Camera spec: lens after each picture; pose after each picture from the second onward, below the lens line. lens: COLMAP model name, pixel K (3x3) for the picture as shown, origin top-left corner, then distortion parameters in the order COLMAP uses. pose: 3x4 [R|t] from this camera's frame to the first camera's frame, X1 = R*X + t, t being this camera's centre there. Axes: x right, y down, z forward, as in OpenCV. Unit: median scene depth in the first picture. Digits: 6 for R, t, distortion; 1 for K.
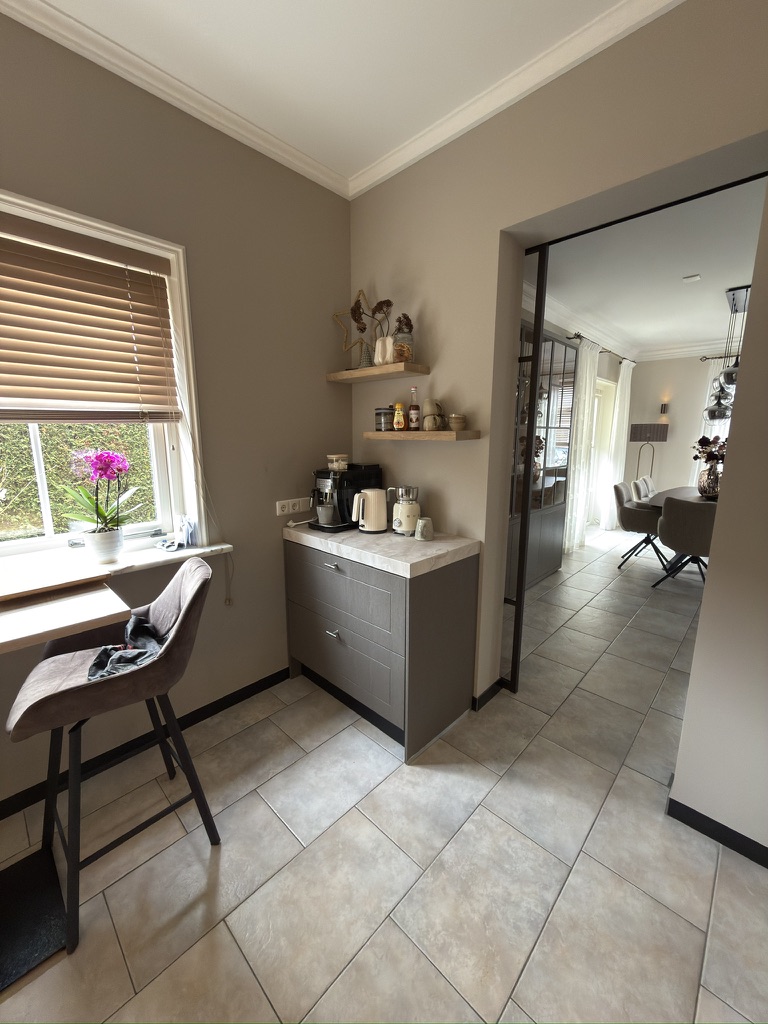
lens RADIAL K [[407.2, 0, 383.5], [0, 407.2, 513.9], [0, 0, 1]] dist [-0.001198, 0.000683]
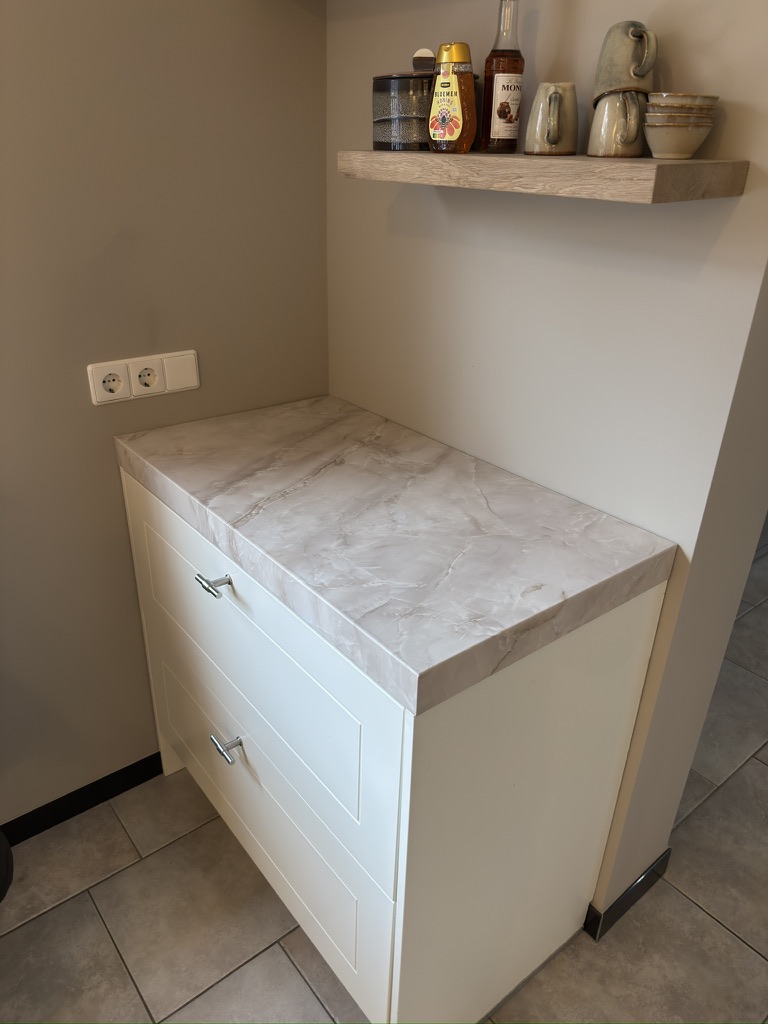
lens RADIAL K [[721.3, 0, 379.9], [0, 721.3, 518.6], [0, 0, 1]] dist [0.050424, -0.068022]
pose [[0.992300, 0.073722, -0.099527, 0.062152], [-0.043255, 0.959238, 0.279271, -0.094317], [0.116059, -0.272815, 0.955040, 0.422273]]
